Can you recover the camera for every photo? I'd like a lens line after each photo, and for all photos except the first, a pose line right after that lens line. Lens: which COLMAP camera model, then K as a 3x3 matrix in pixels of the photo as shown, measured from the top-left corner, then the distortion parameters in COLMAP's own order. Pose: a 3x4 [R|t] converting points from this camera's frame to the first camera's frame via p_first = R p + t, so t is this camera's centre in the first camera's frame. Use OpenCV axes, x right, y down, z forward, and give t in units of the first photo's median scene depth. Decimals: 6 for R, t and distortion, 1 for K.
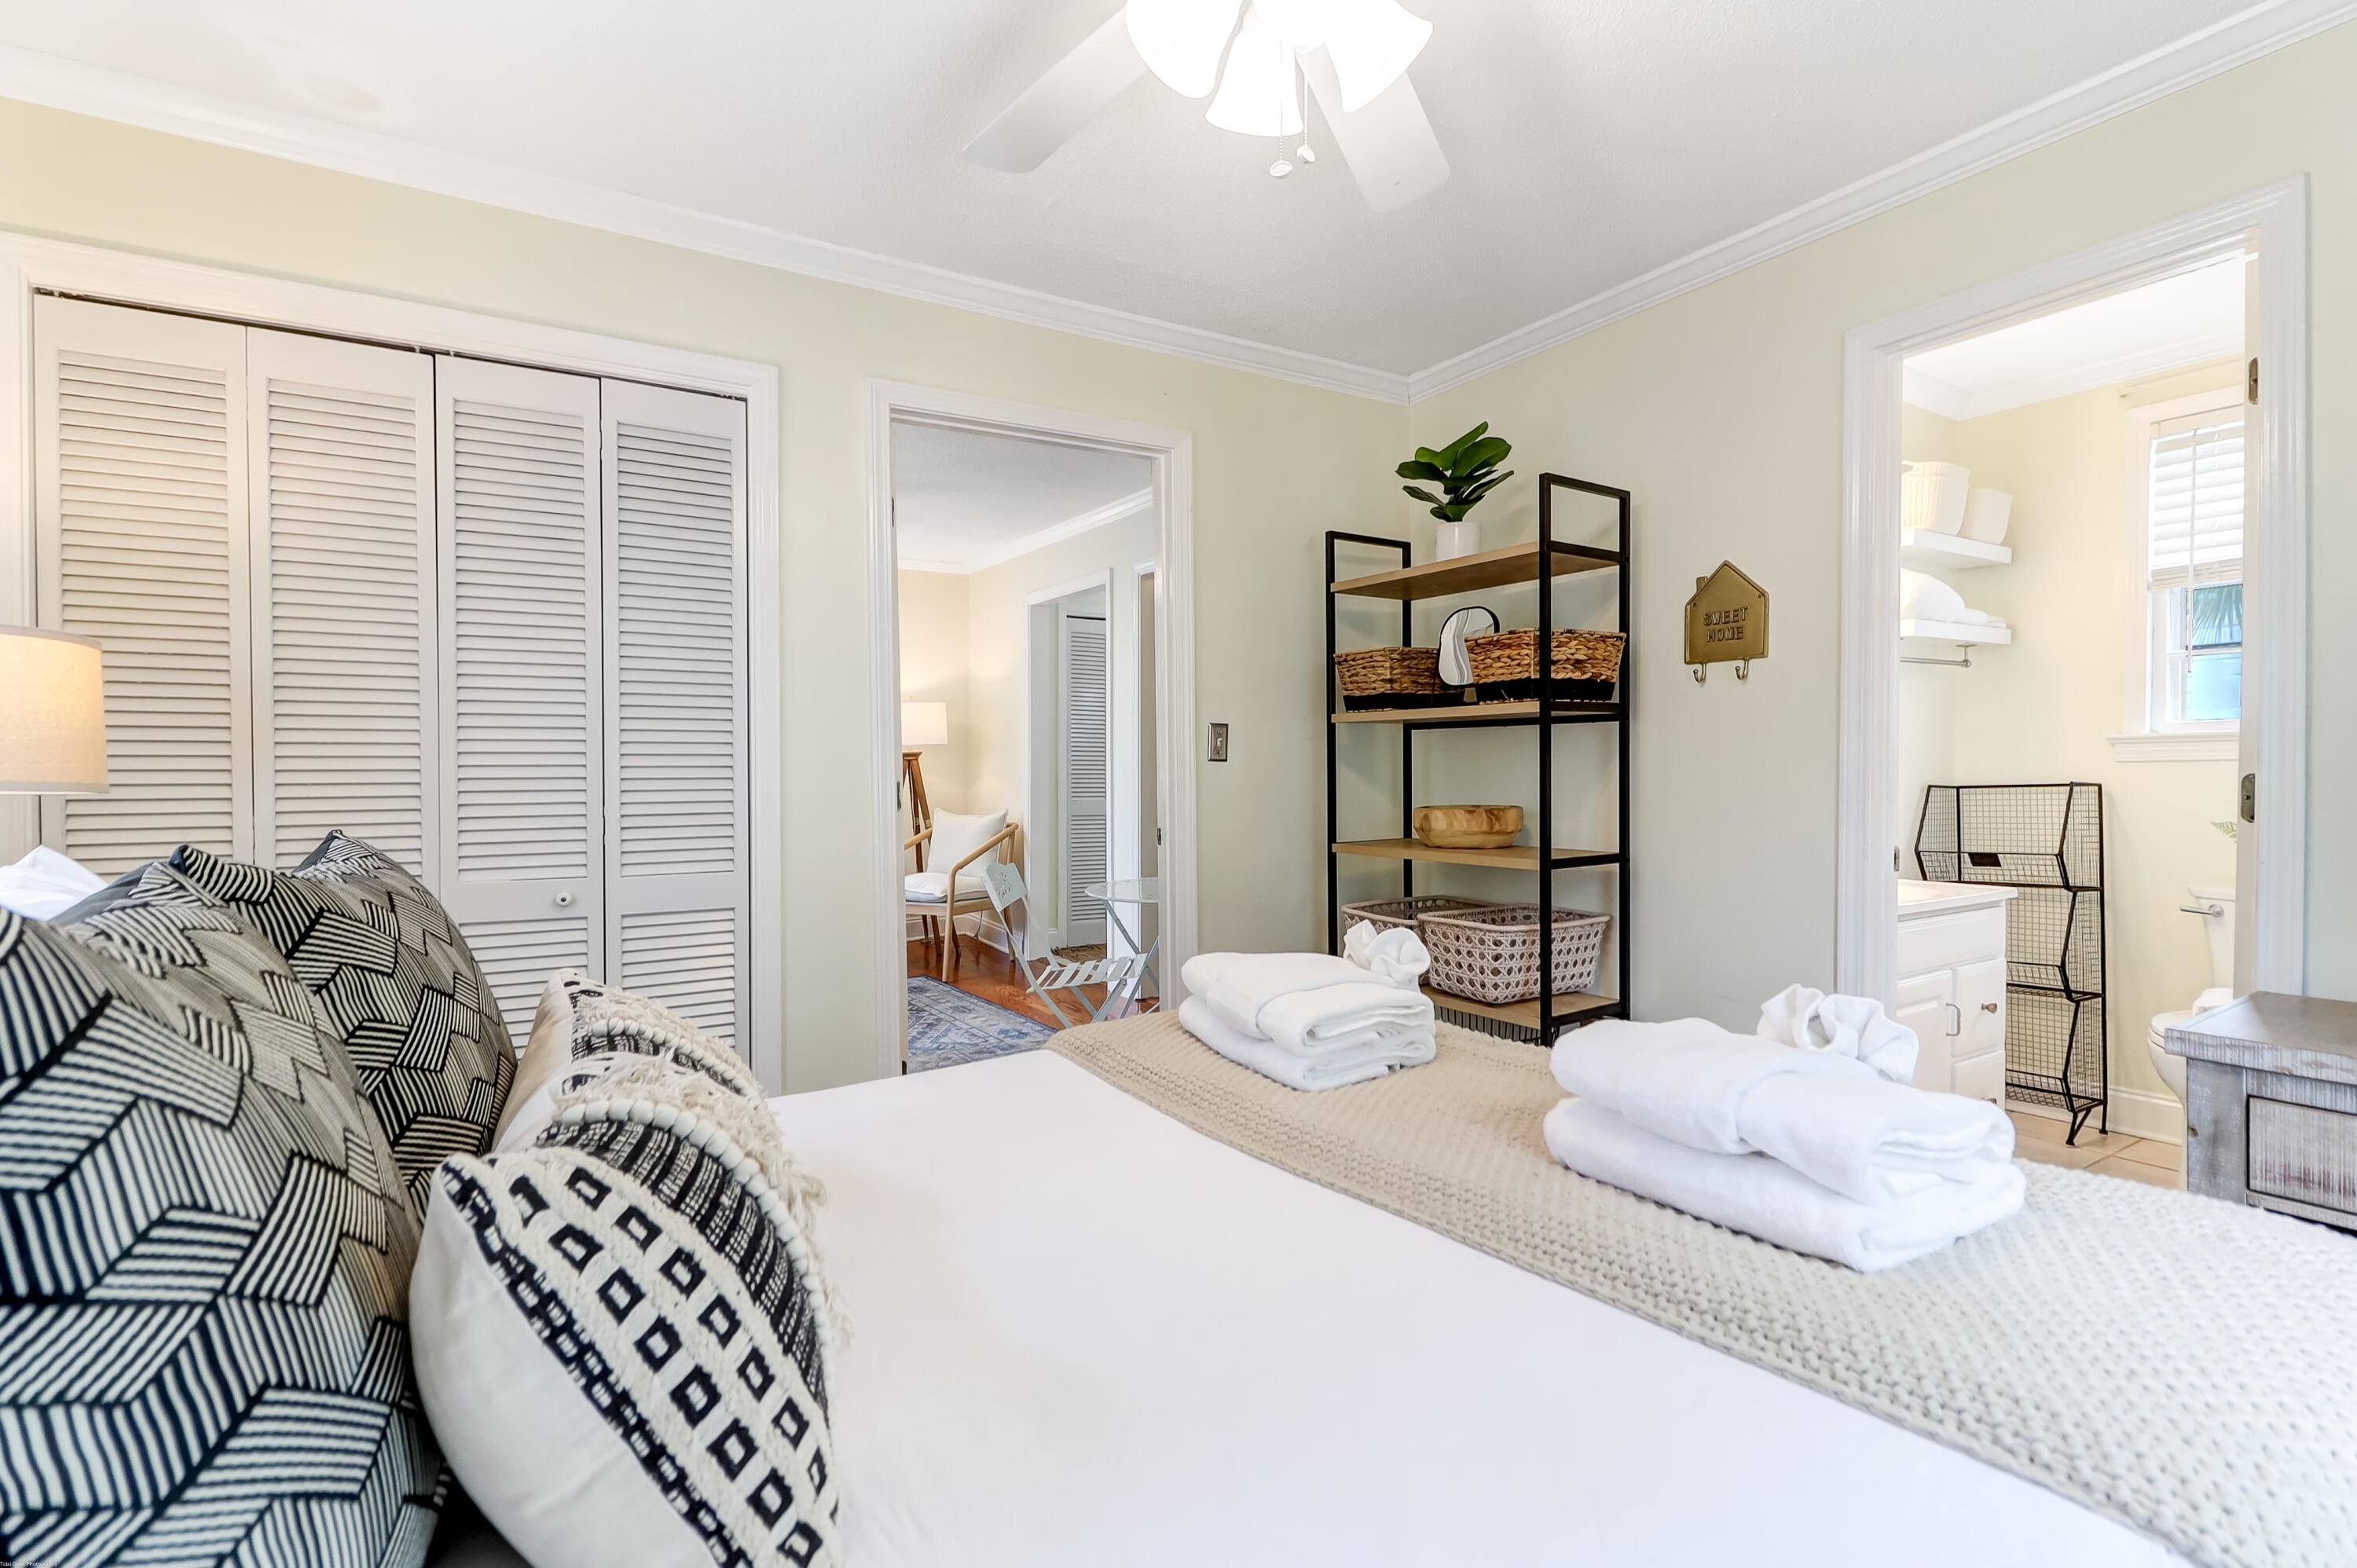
lens RADIAL K [[1089.8, 0, 1187.1], [0, 1089.8, 784.8], [0, 0, 1]] dist [0.011827, -0.007197]
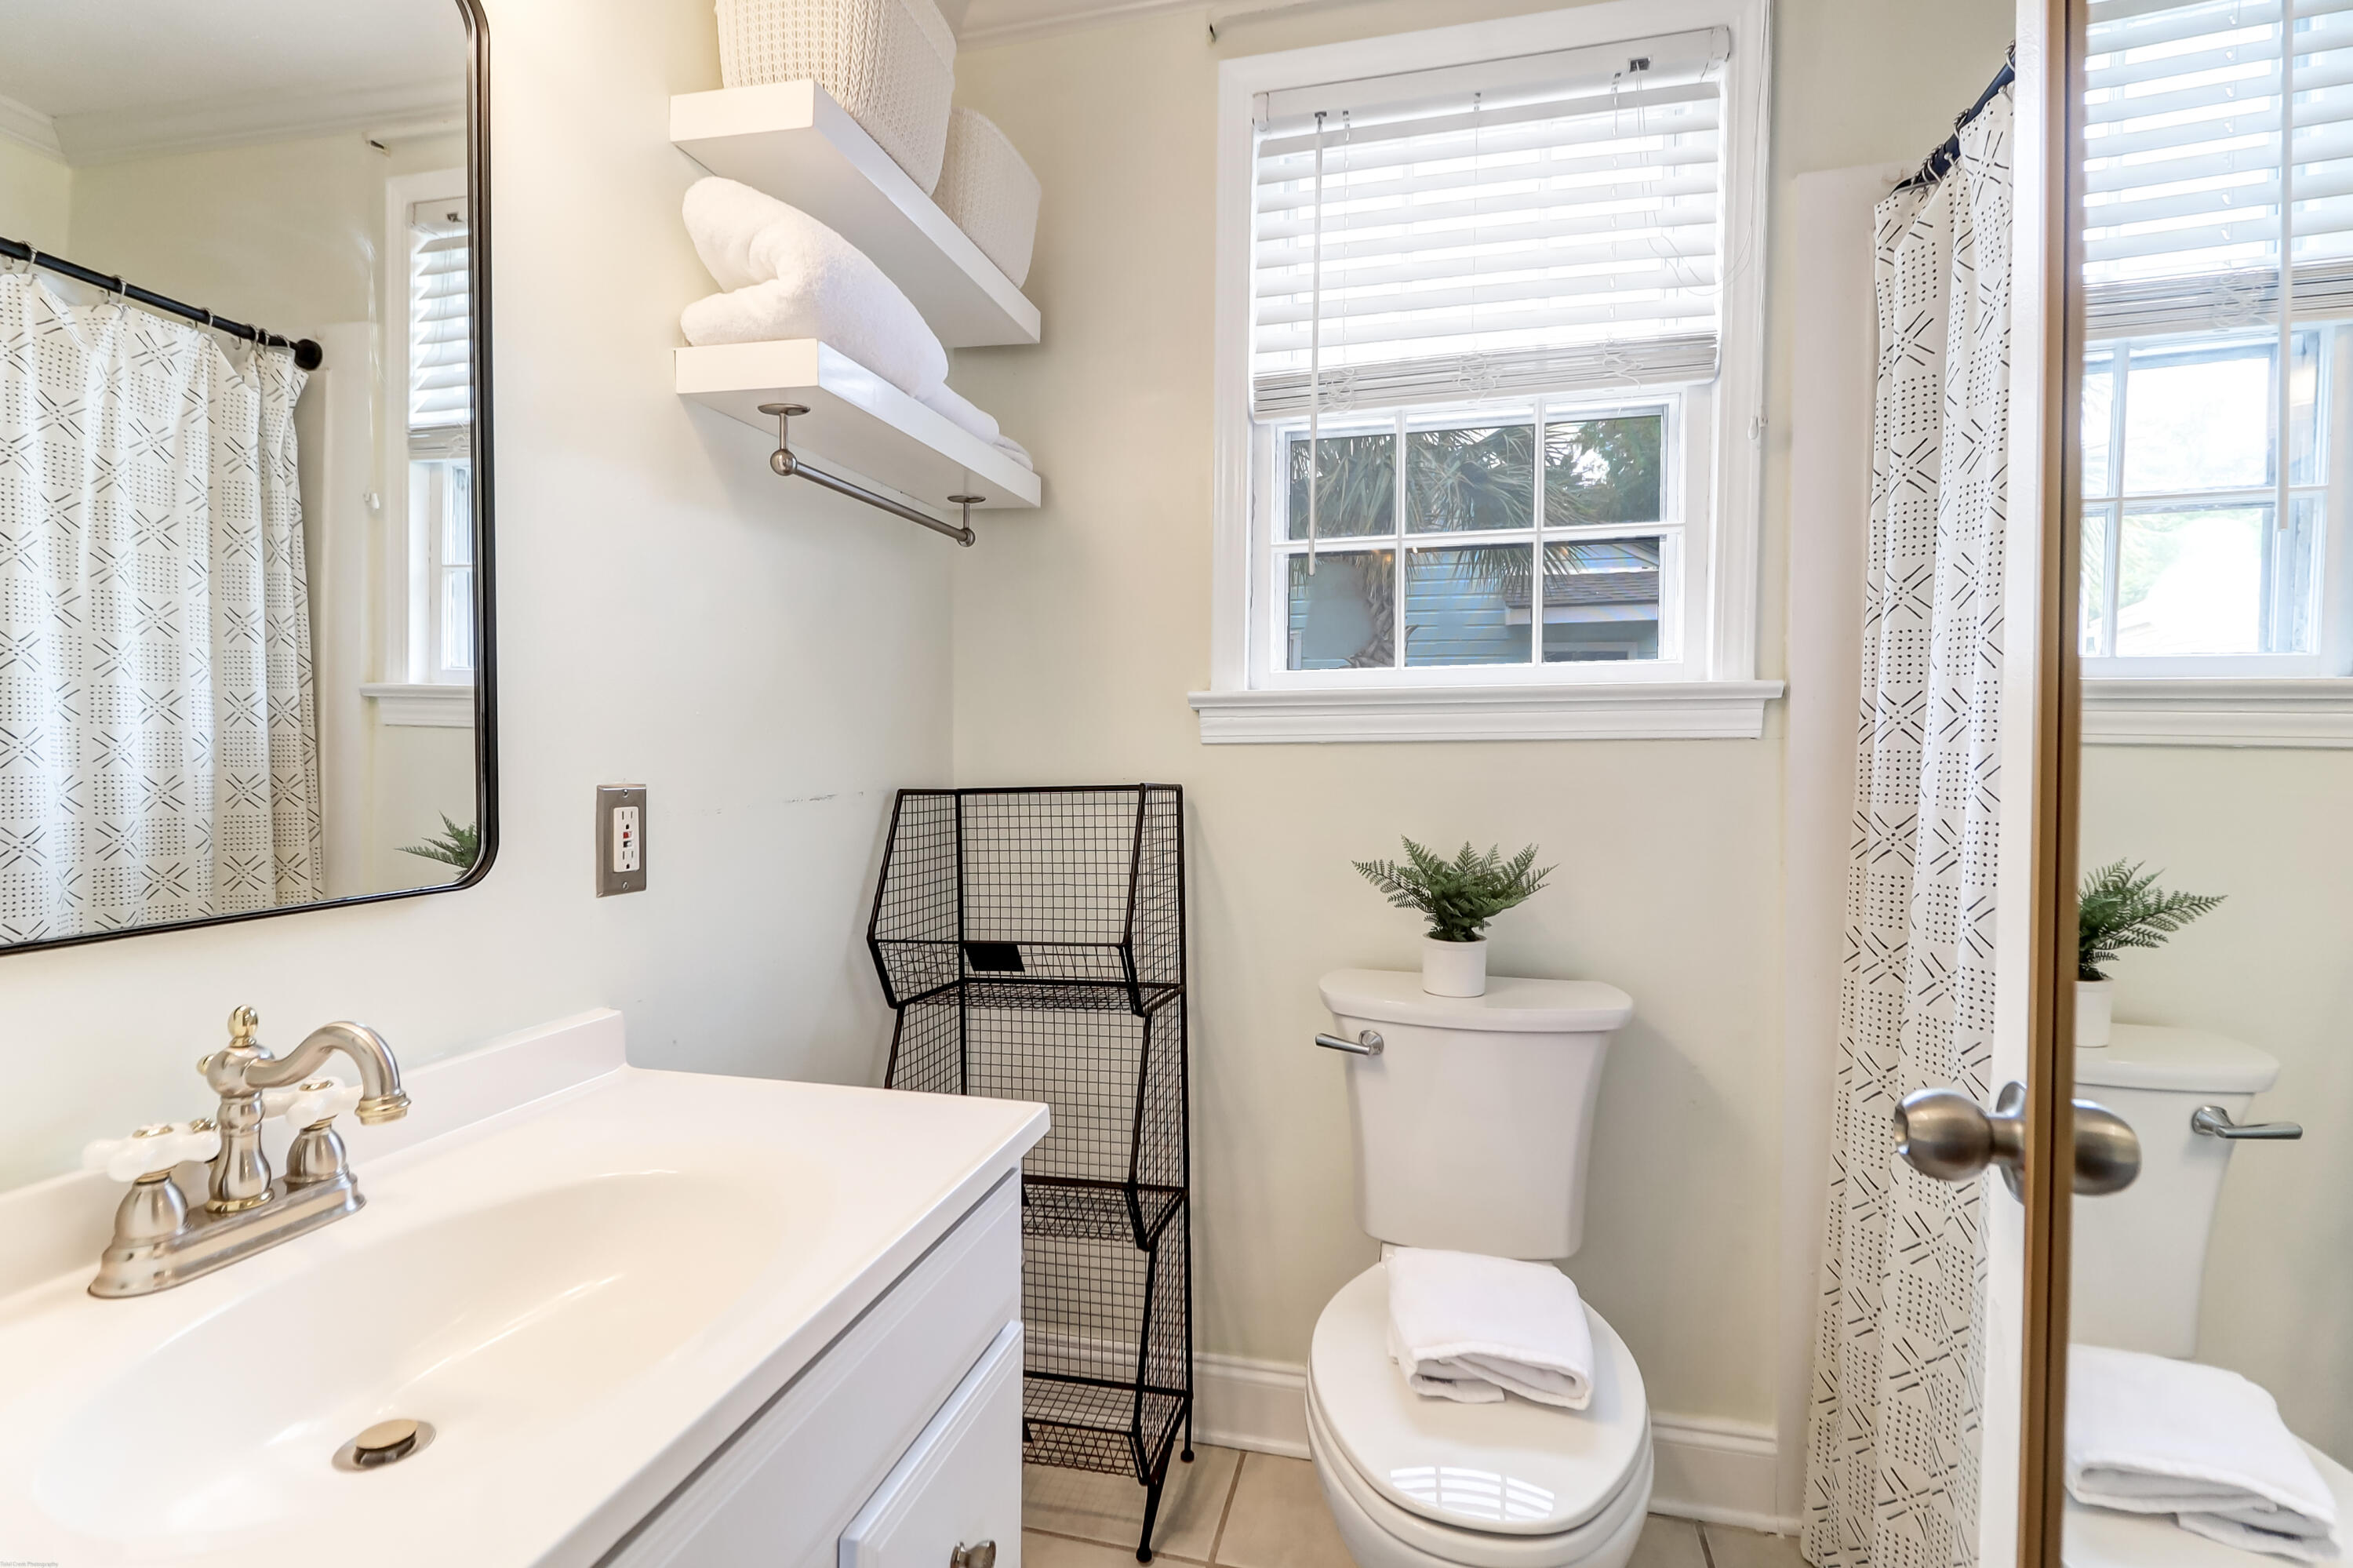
lens RADIAL K [[1088.1, 0, 1192.0], [0, 1088.1, 780.9], [0, 0, 1]] dist [0.011827, -0.007197]
pose [[0.717928, -0.018350, 0.695875, 0.482053], [0.002297, 0.999710, 0.023992, -0.015876], [-0.696113, -0.015626, 0.717762, 0.630214]]
